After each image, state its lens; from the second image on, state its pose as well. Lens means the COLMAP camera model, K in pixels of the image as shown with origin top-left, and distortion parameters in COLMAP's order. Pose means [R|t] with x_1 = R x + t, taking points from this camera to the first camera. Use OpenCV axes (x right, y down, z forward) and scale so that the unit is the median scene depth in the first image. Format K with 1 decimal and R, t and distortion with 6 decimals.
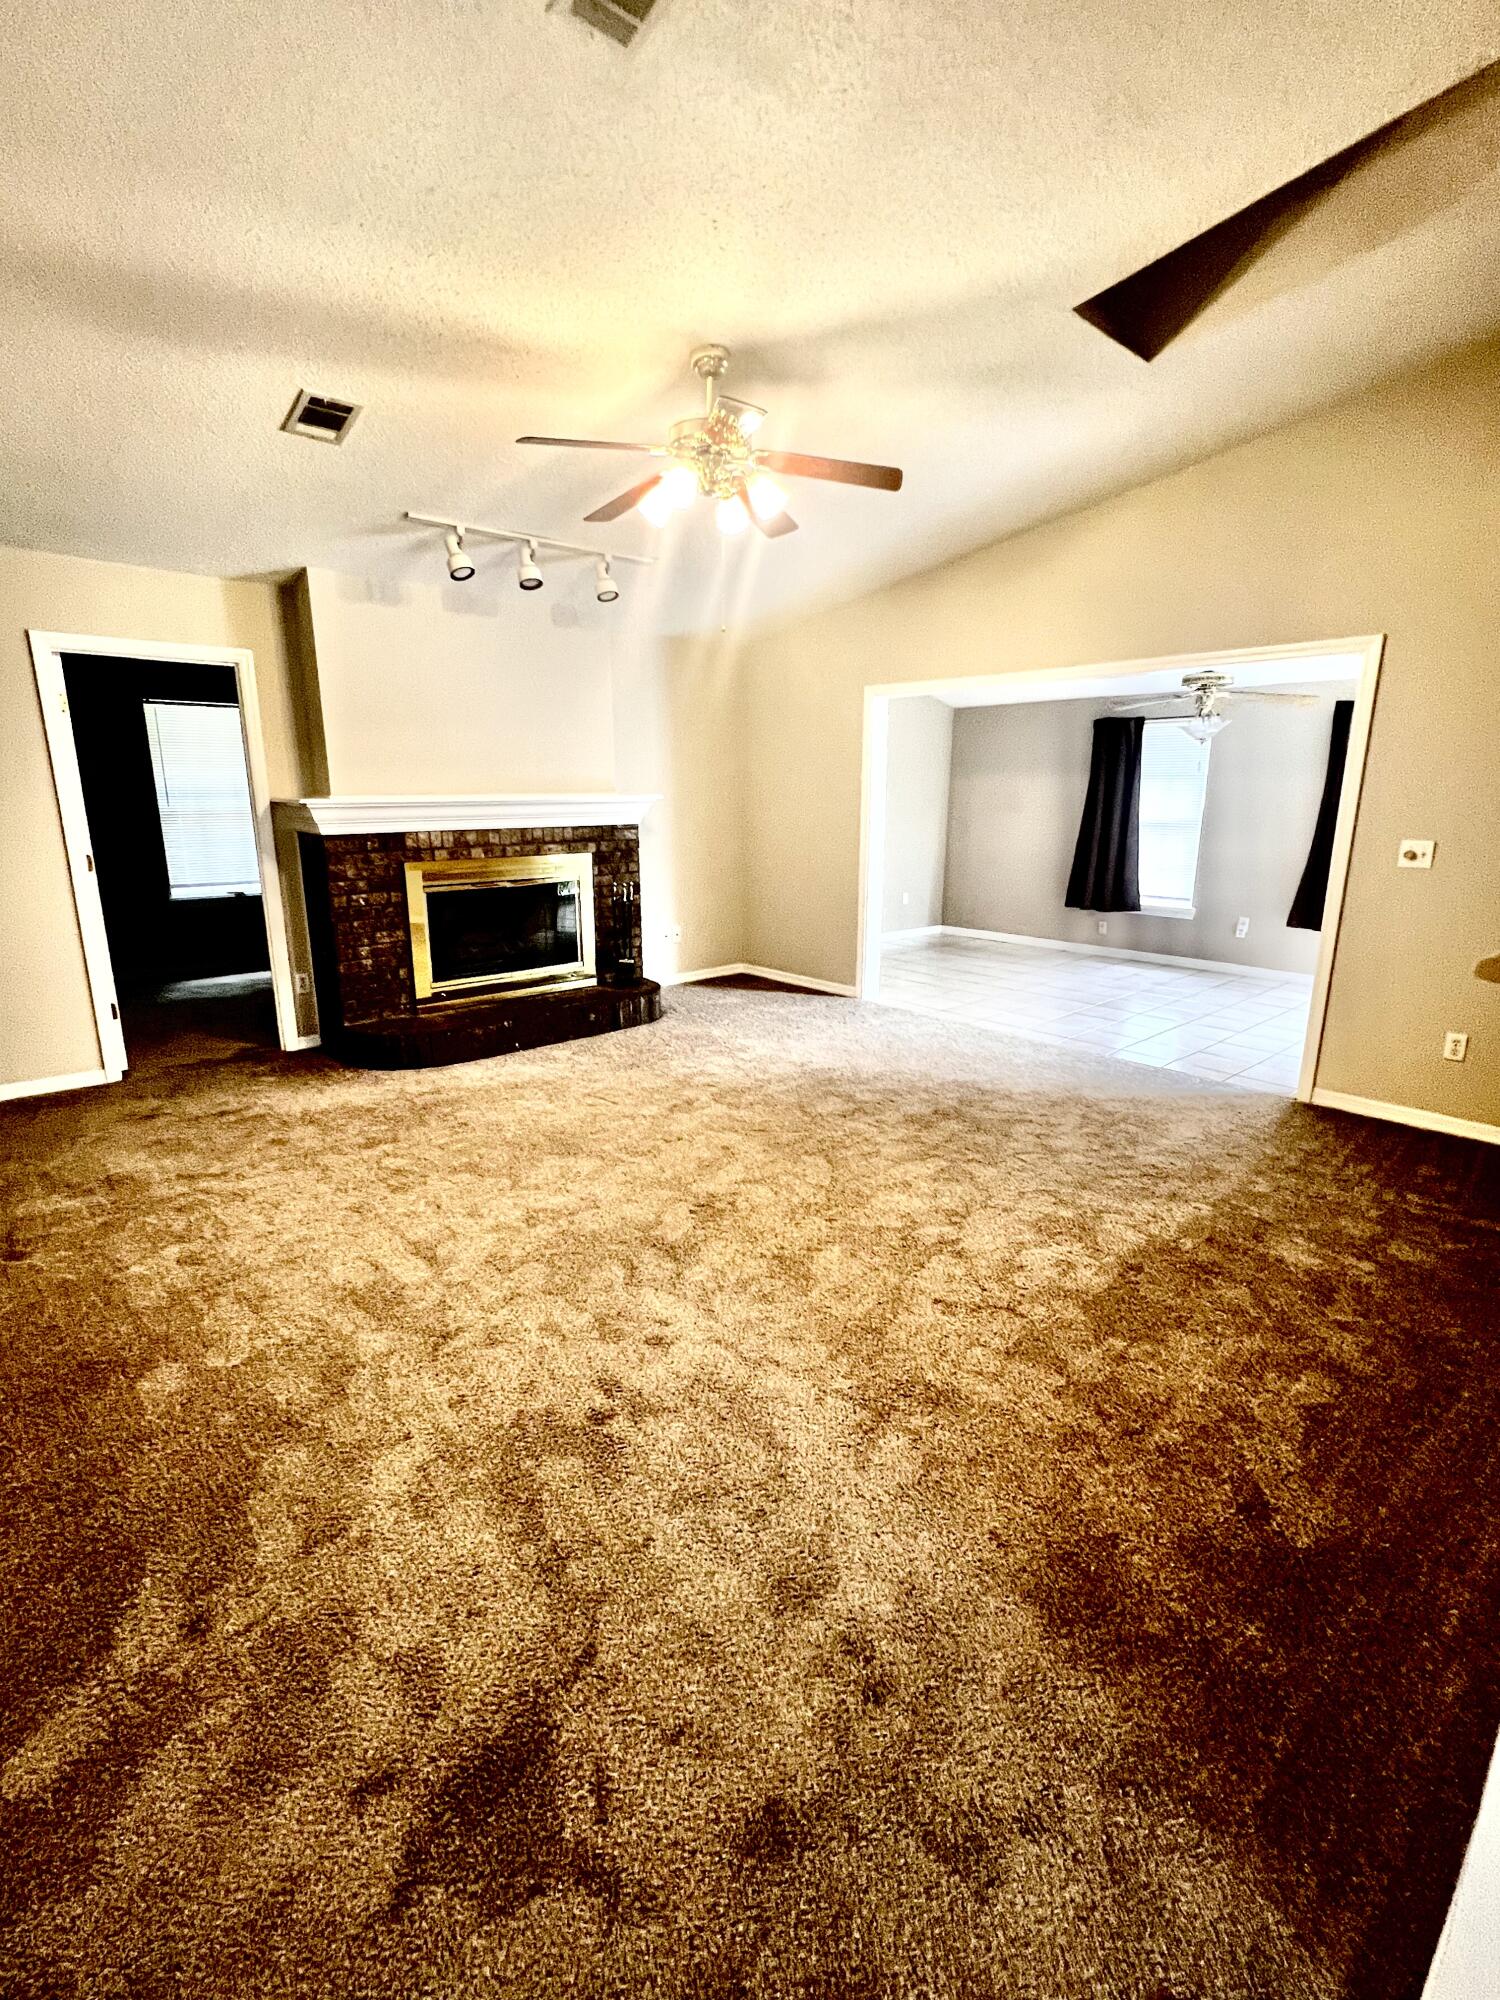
lens RADIAL K [[899.9, 0, 744.1], [0, 899.9, 1003.1], [0, 0, 1]] dist [0.000321, -0.000087]
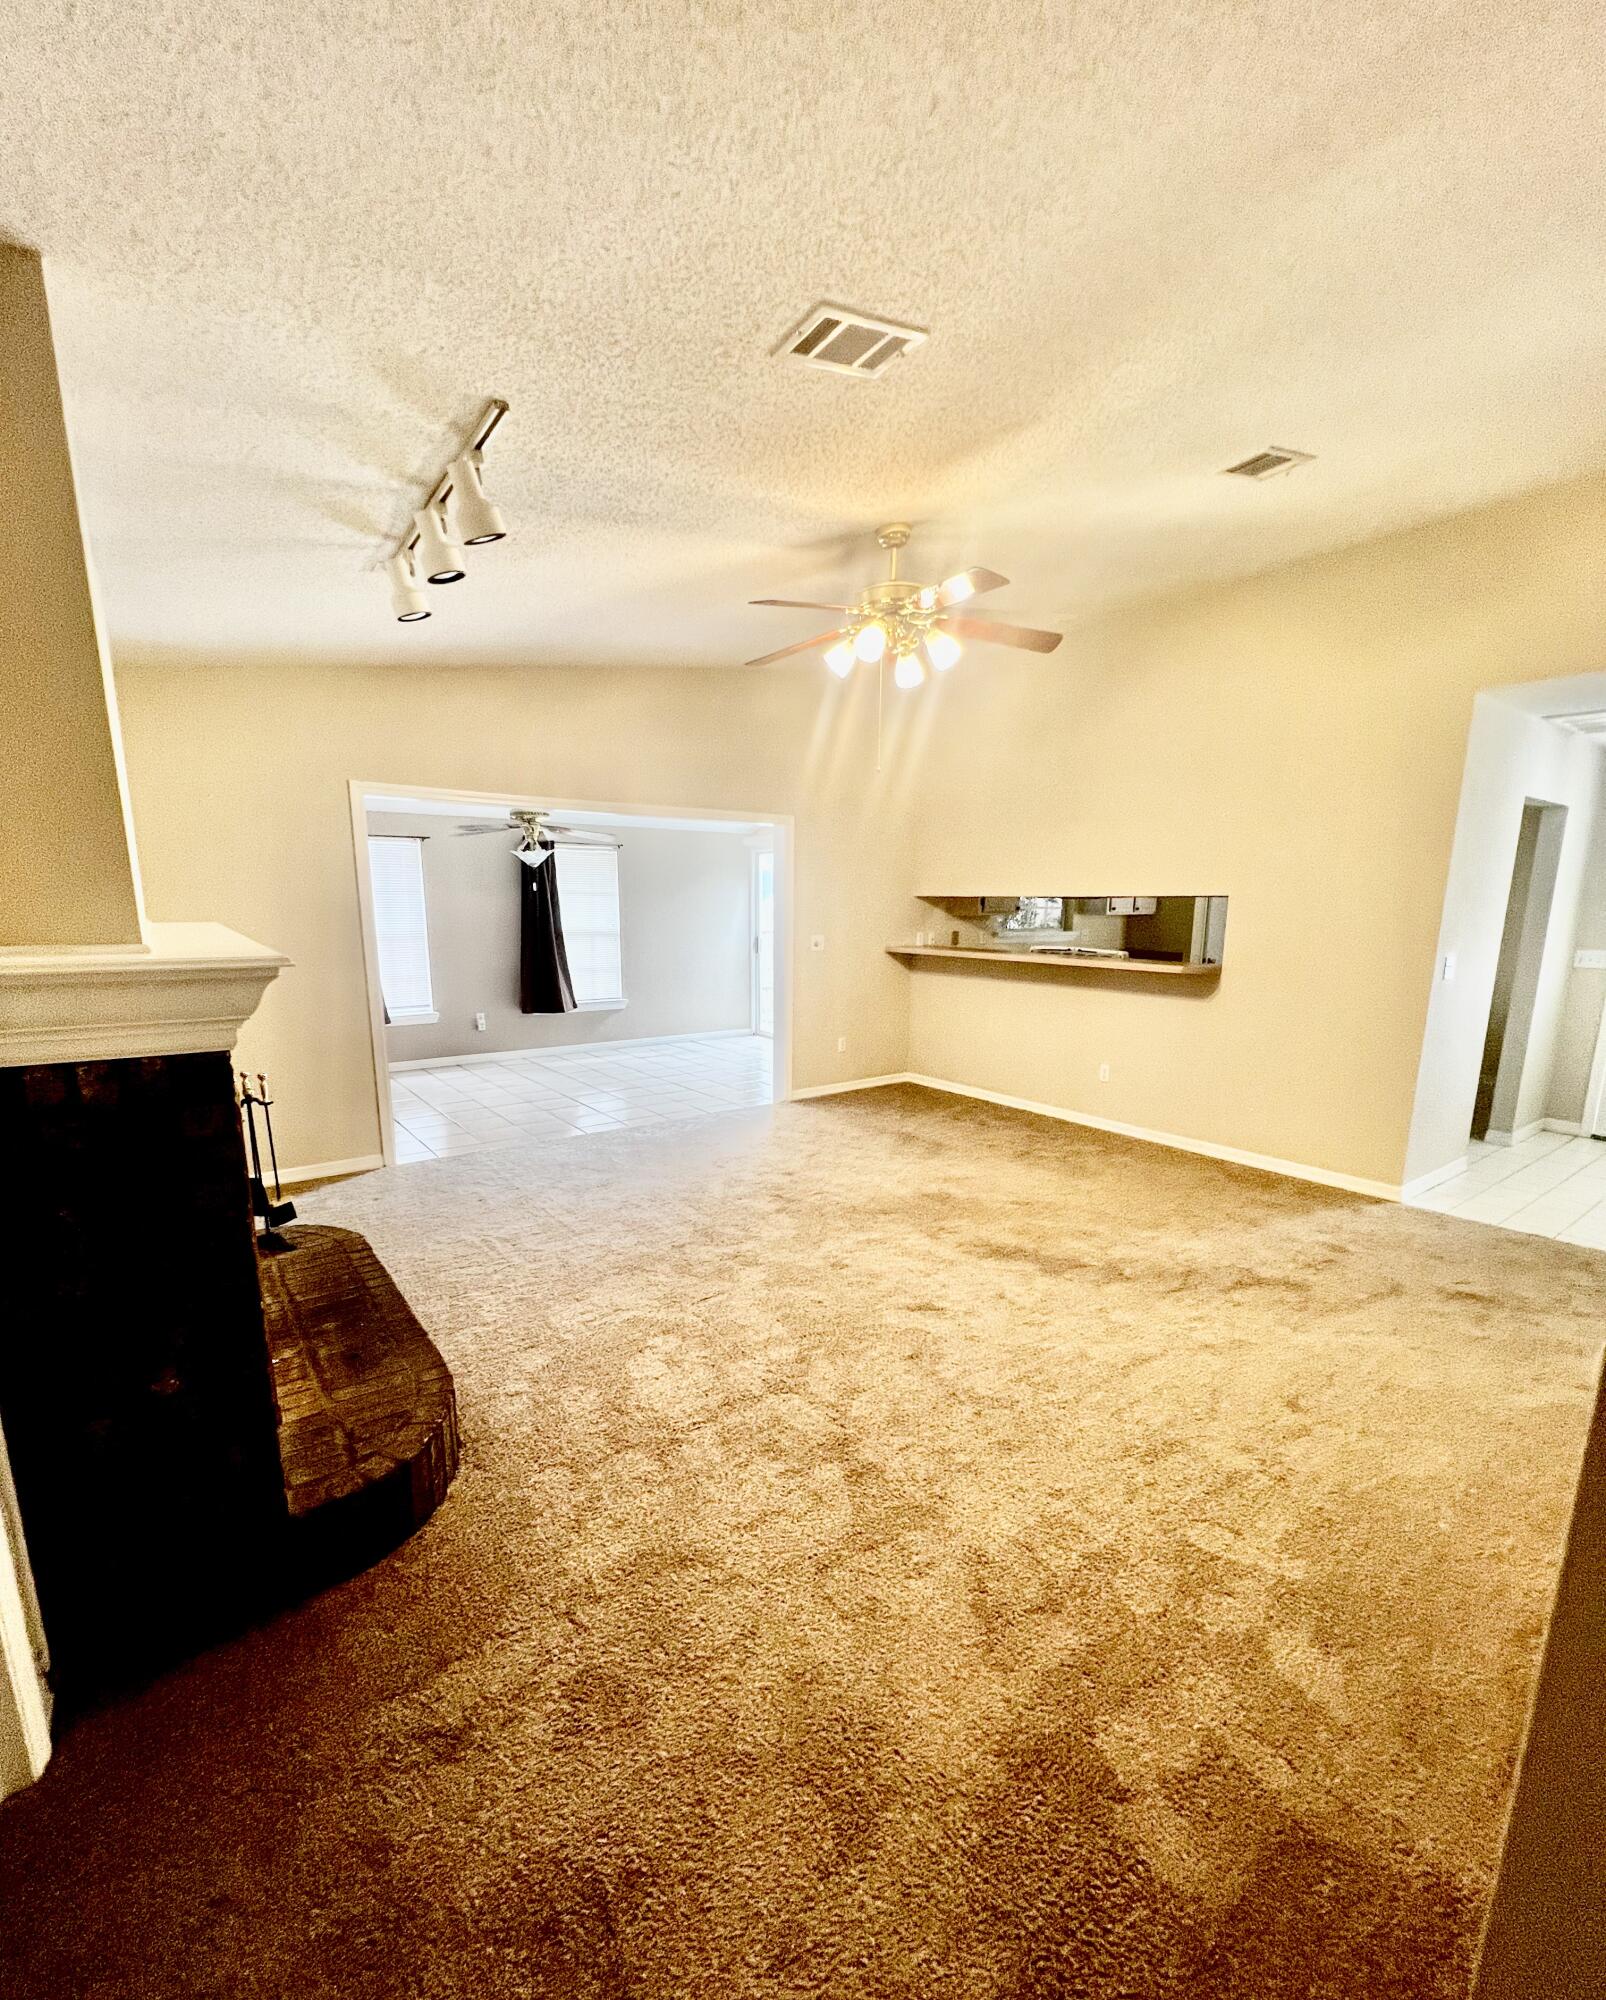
lens RADIAL K [[838.1, 0, 803.0], [0, 838.1, 1065.4], [0, 0, 1]] dist [0.000232, 0.000000]
pose [[0.098282, -0.191301, 0.976599, -0.680583], [0.230278, 0.959087, 0.164696, -0.159240], [-0.968149, 0.208703, 0.138313, 0.634892]]
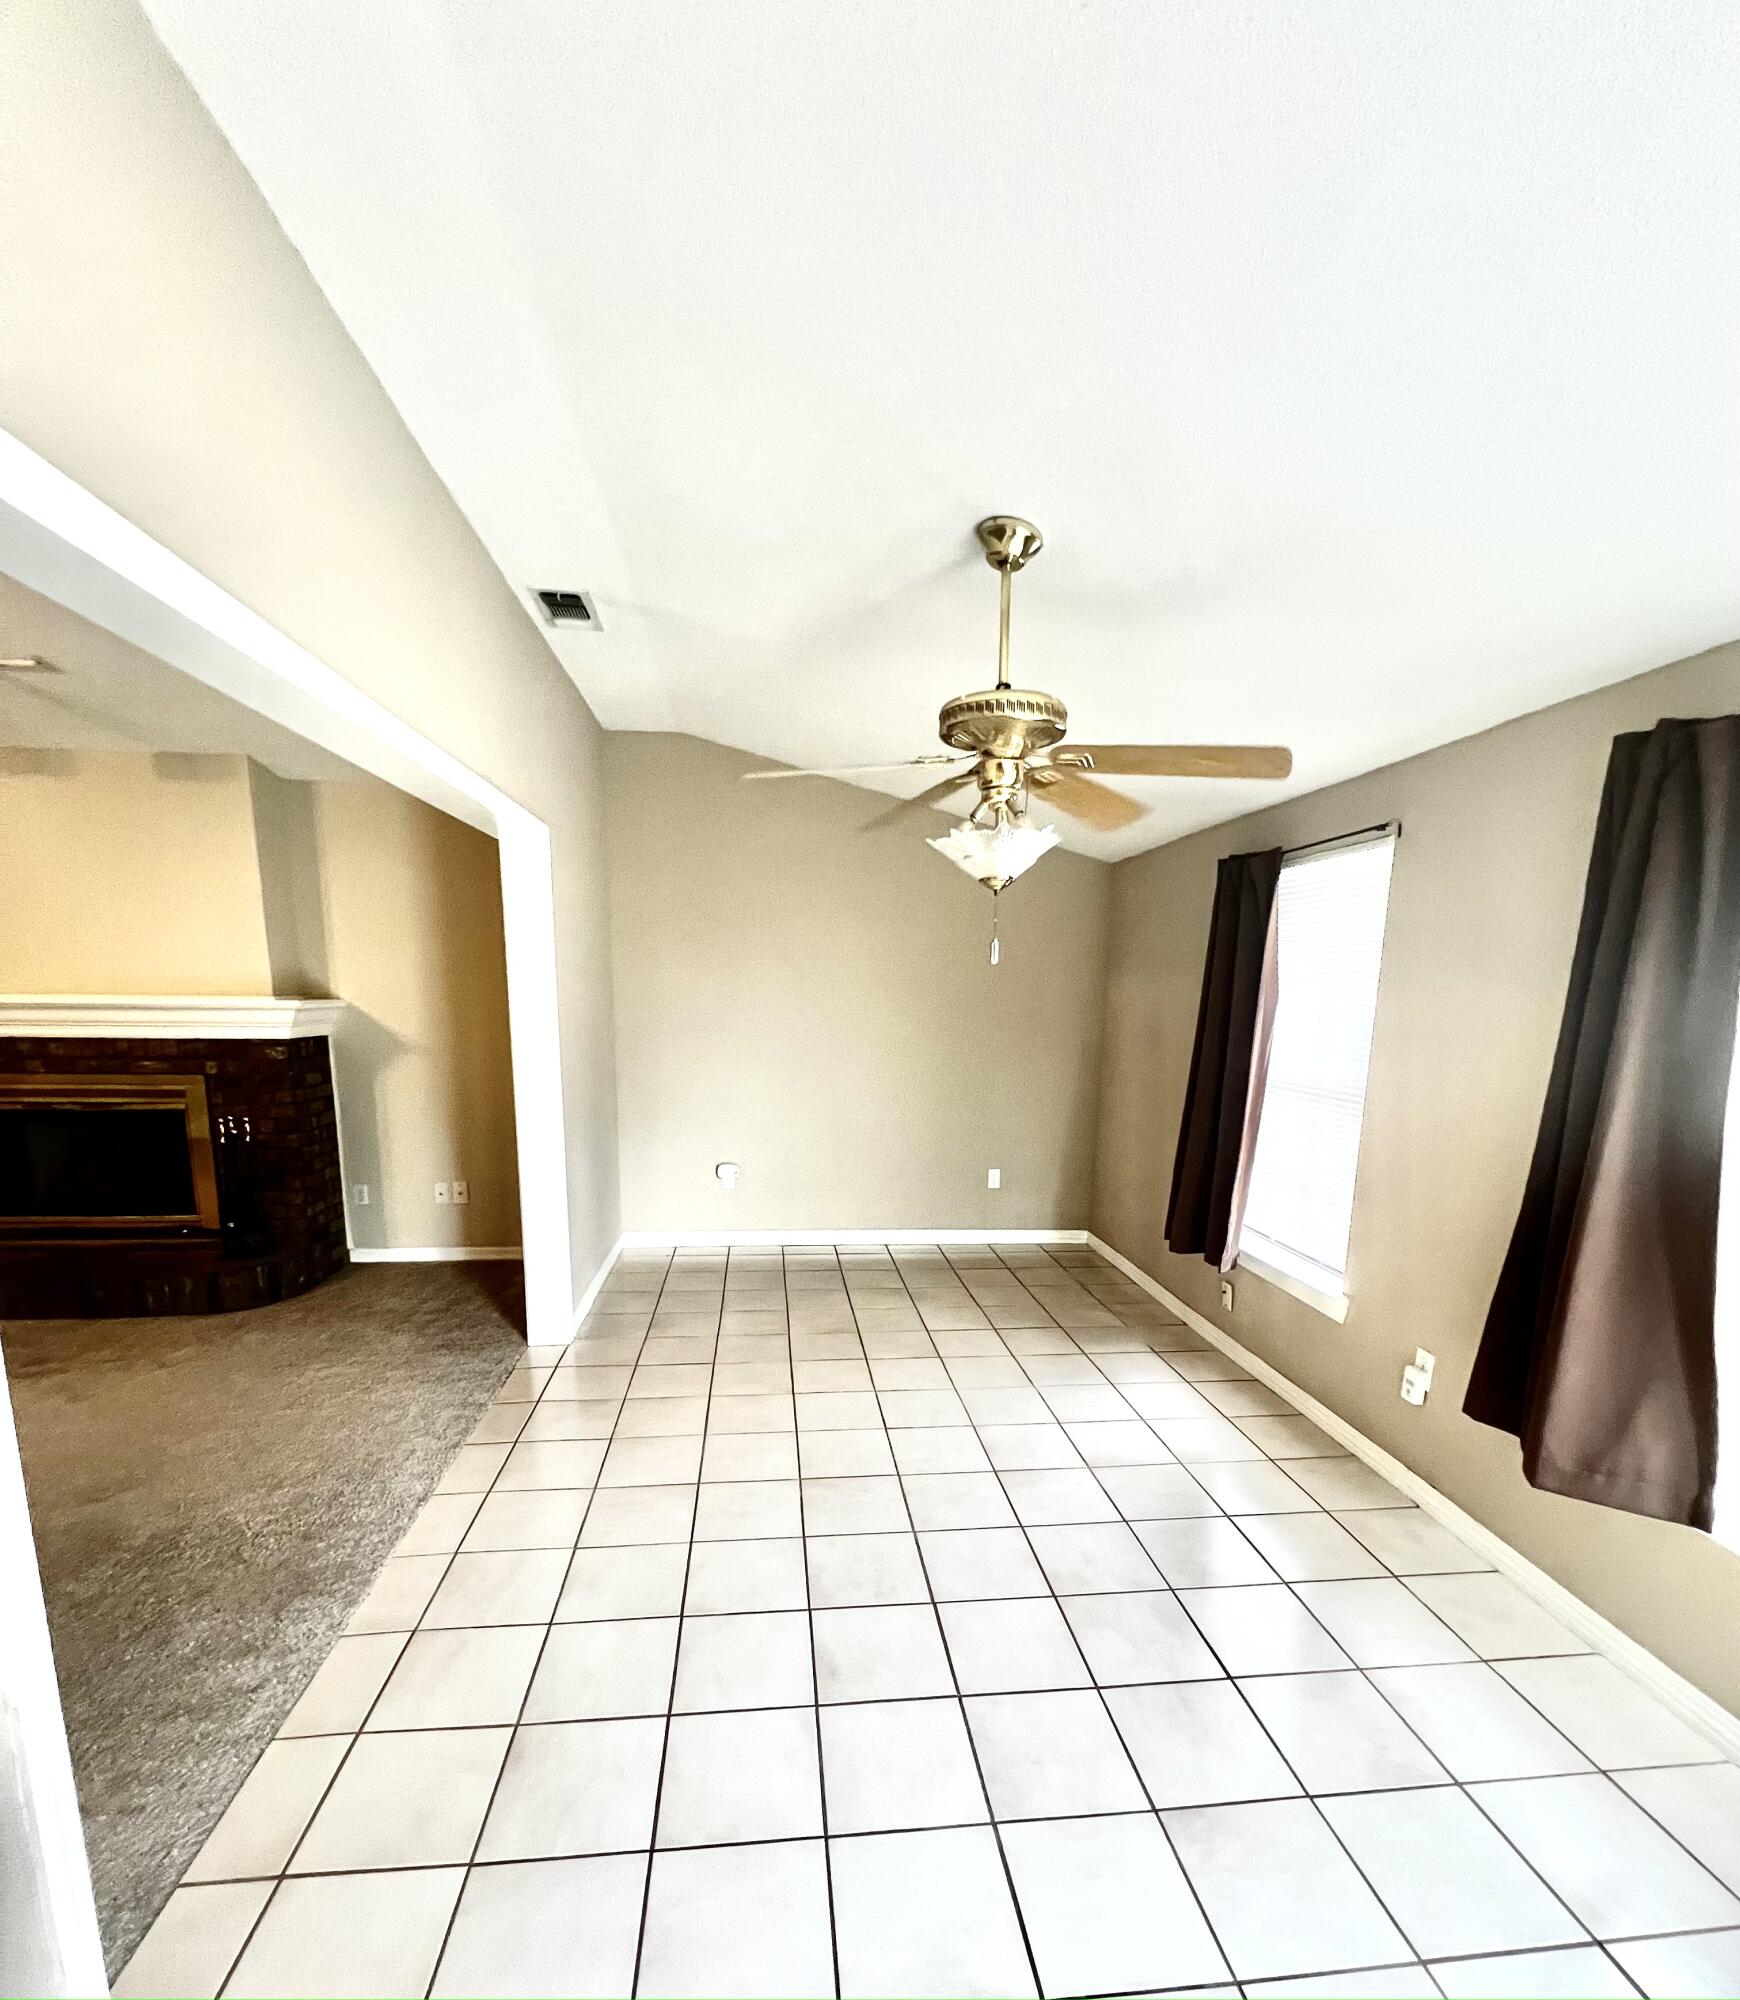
lens RADIAL K [[925.9, 0, 865.1], [0, 925.9, 1162.3], [0, 0, 1]] dist [-0.000487, -0.000226]
pose [[0.811809, 0.116219, -0.572241, 0.790206], [-0.150317, 0.988559, -0.012476, -0.181977], [0.564244, 0.096146, 0.819991, 0.743285]]
